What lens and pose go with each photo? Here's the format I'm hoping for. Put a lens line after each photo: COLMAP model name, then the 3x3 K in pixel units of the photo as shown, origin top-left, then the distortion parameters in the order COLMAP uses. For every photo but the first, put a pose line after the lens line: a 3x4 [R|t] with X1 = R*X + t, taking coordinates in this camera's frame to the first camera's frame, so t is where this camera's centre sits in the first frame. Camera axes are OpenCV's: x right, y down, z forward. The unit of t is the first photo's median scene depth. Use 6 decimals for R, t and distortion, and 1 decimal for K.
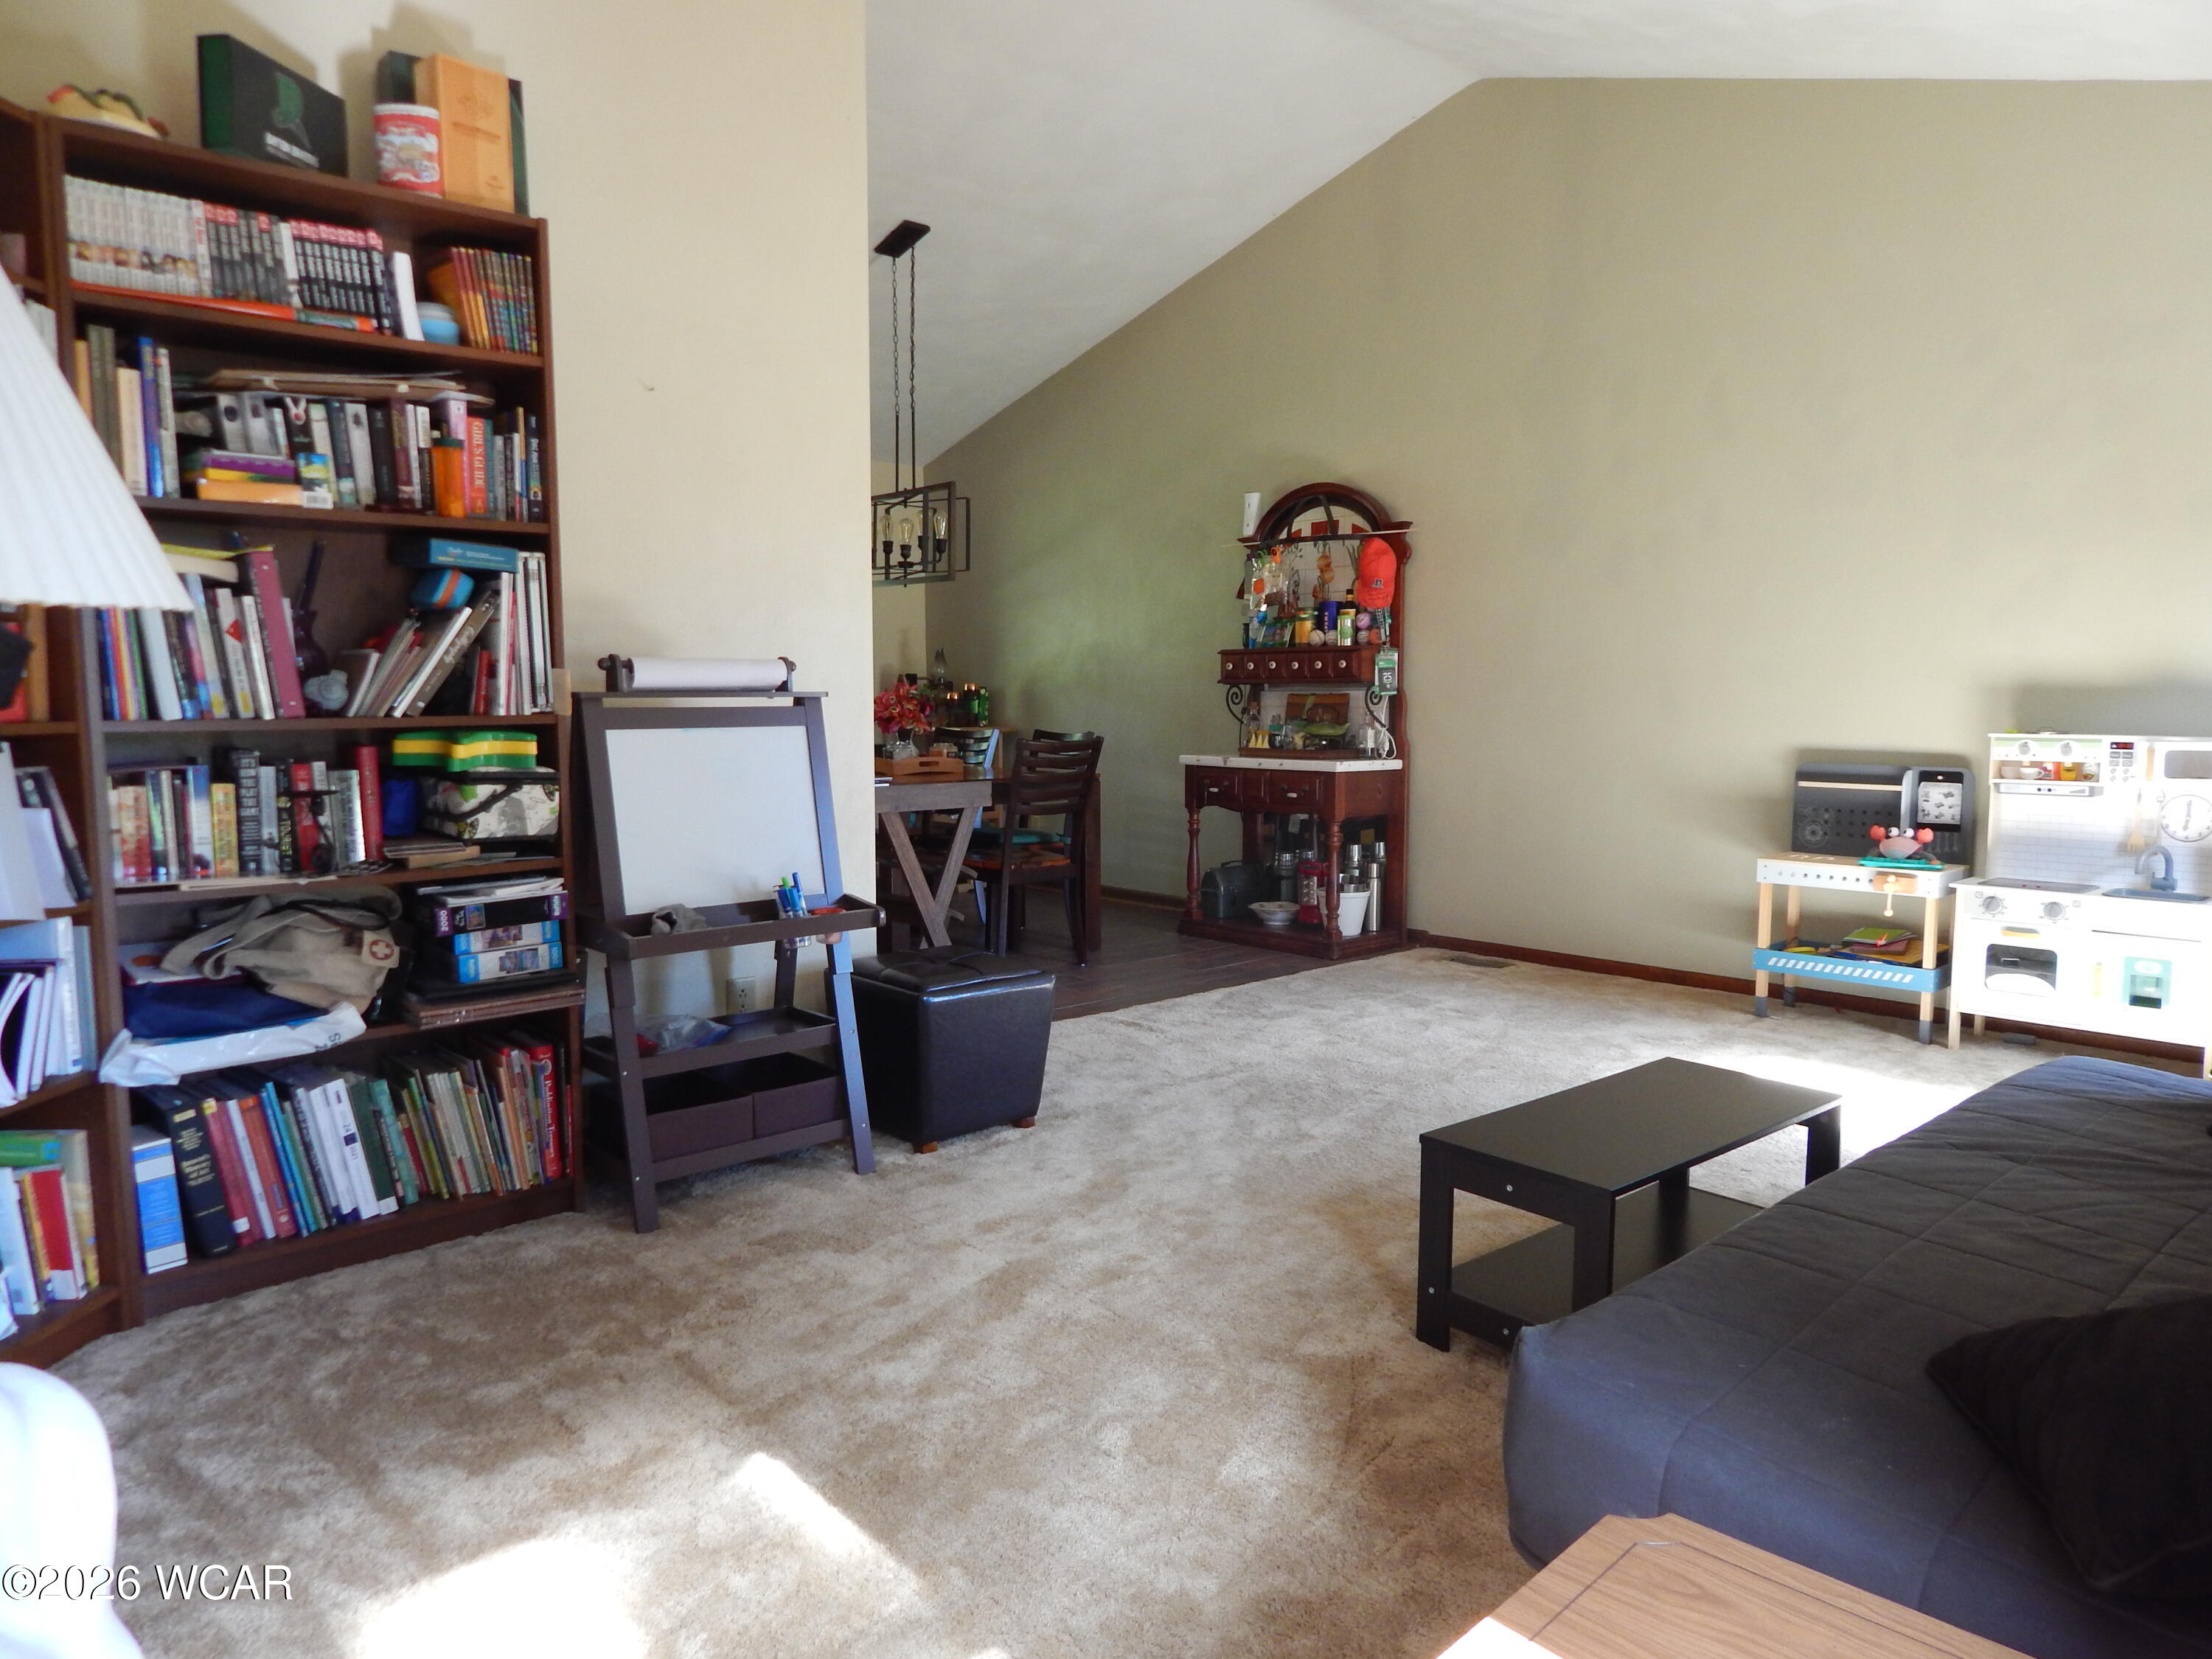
lens RADIAL K [[1453.7, 0, 1107.4], [0, 1453.7, 824.6], [0, 0, 1]] dist [0.001003, -0.001974]
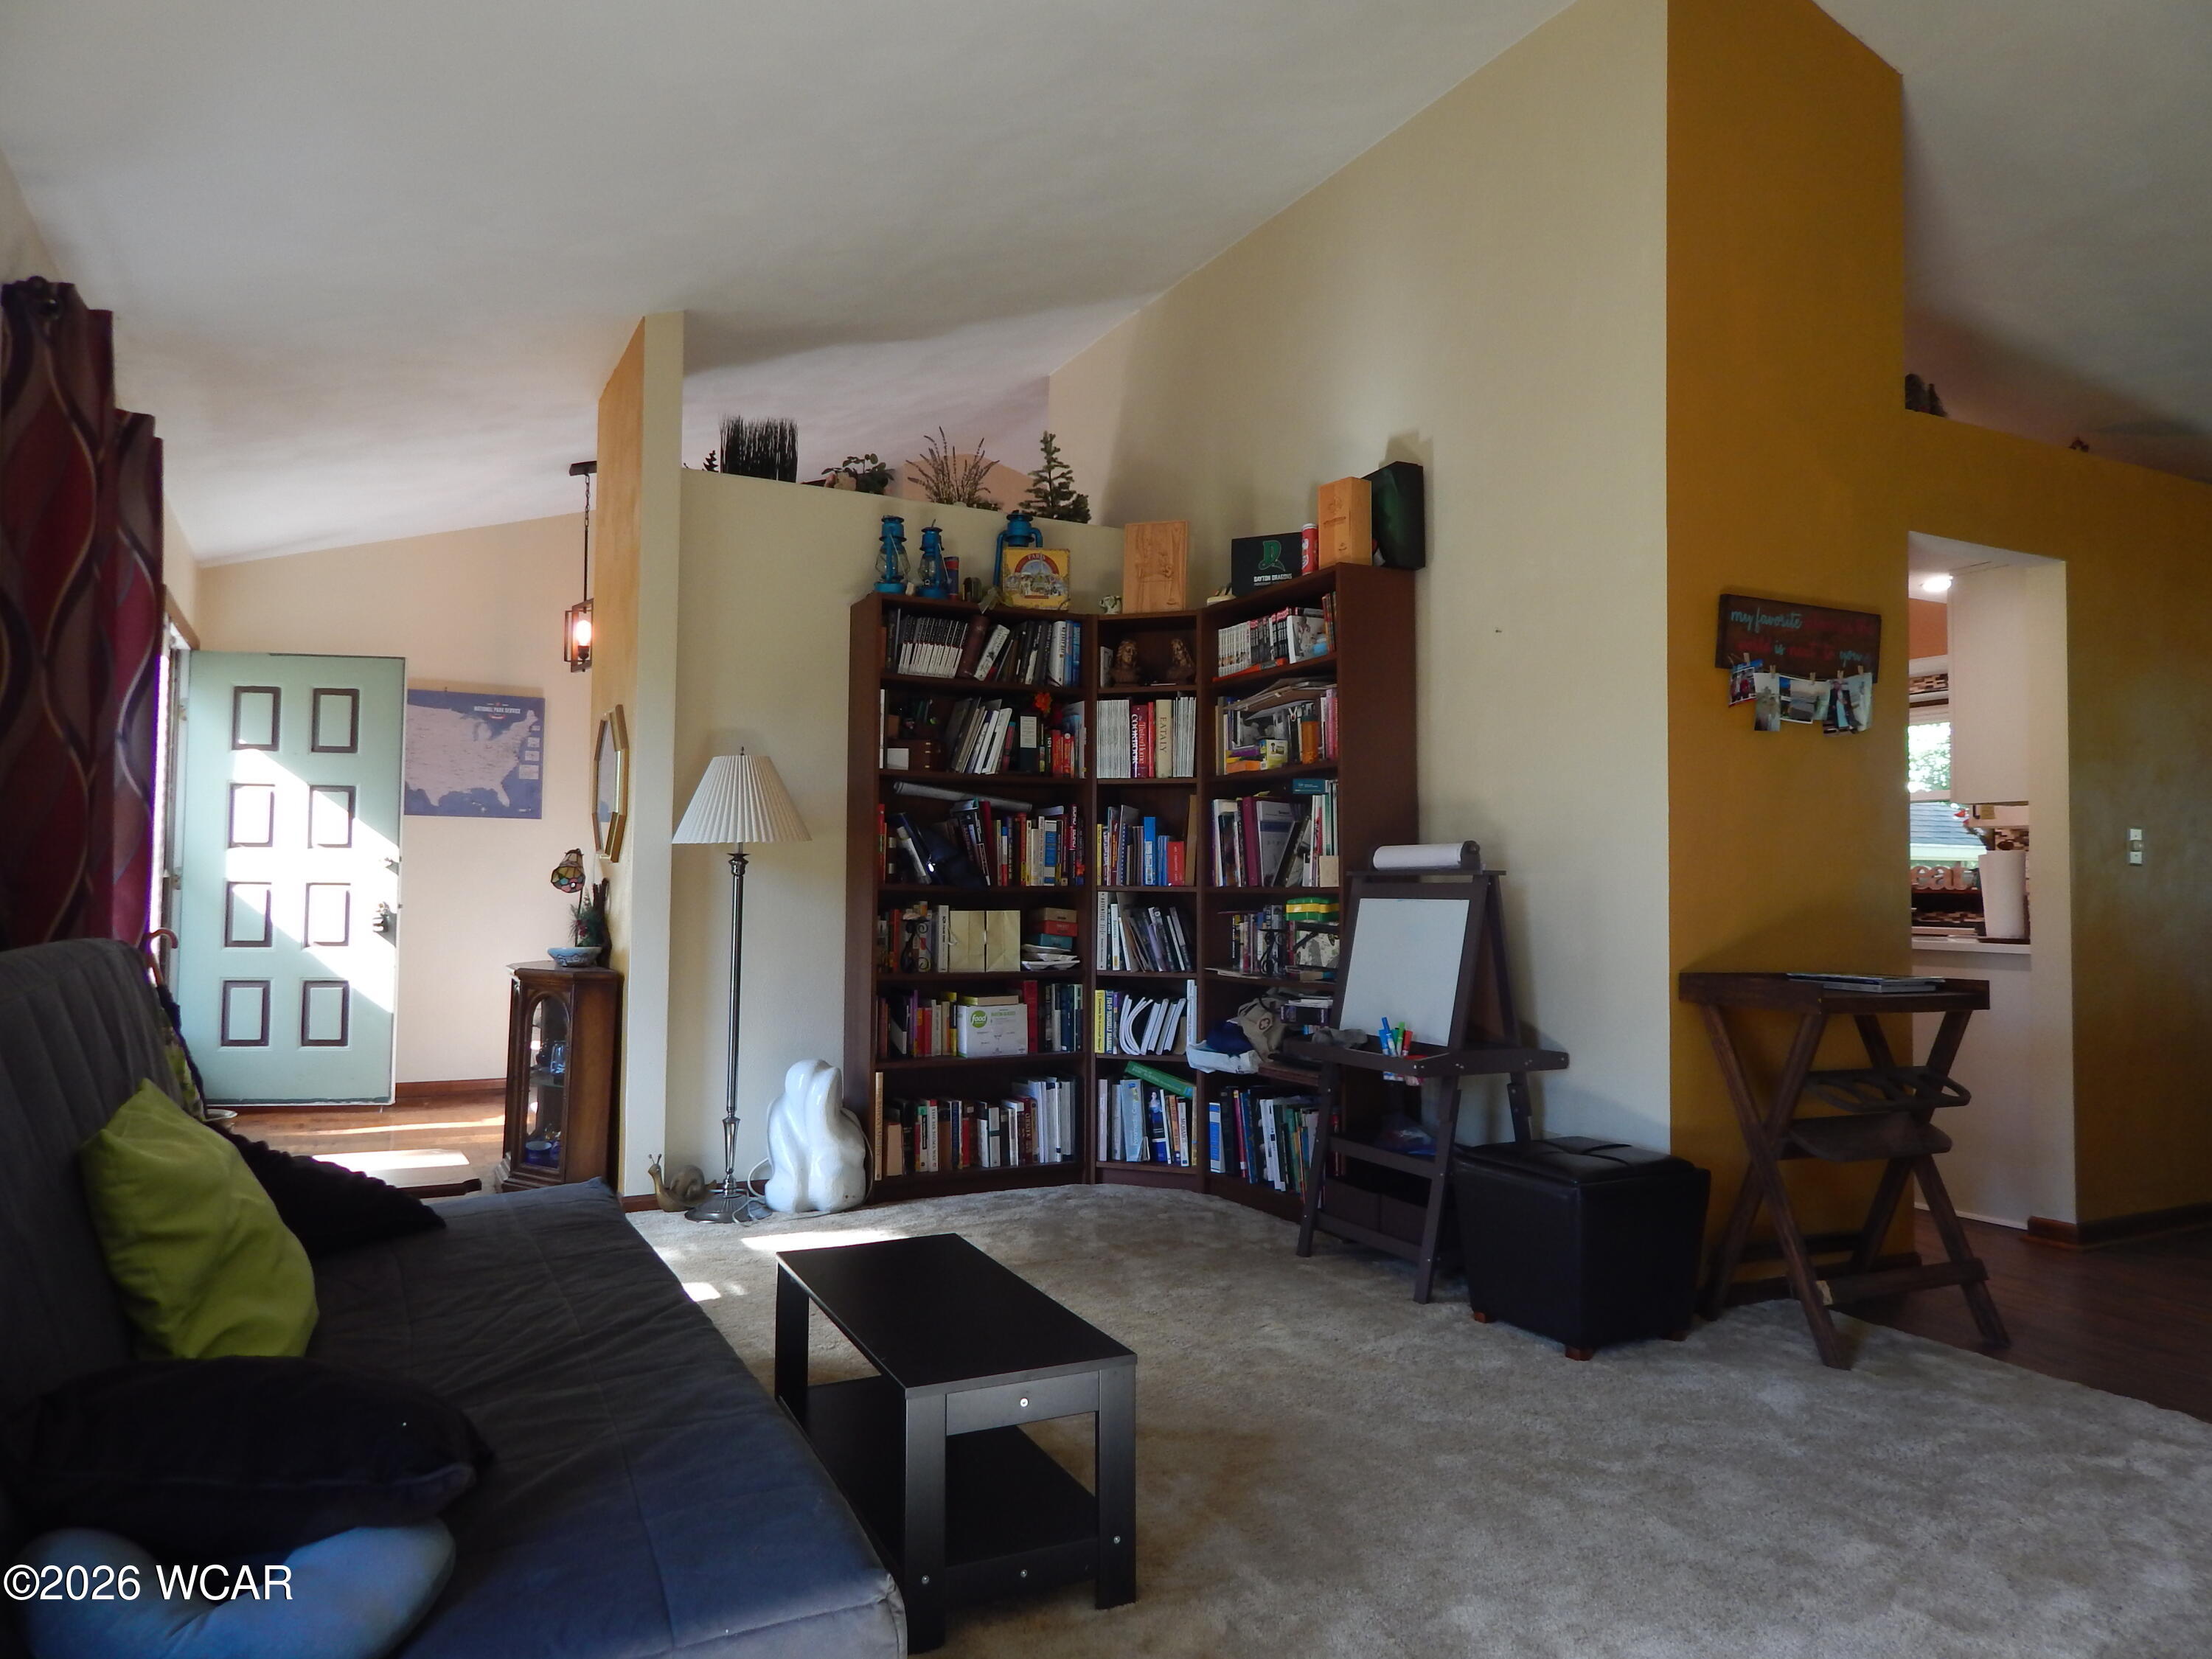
lens RADIAL K [[1453.7, 0, 1109.1], [0, 1453.7, 831.7], [0, 0, 1]] dist [0.001003, -0.001974]
pose [[-0.259219, -0.039489, -0.965011, 0.784281], [-0.097912, 0.995091, -0.014420, -0.062074], [0.960843, 0.090748, -0.261813, 0.825664]]
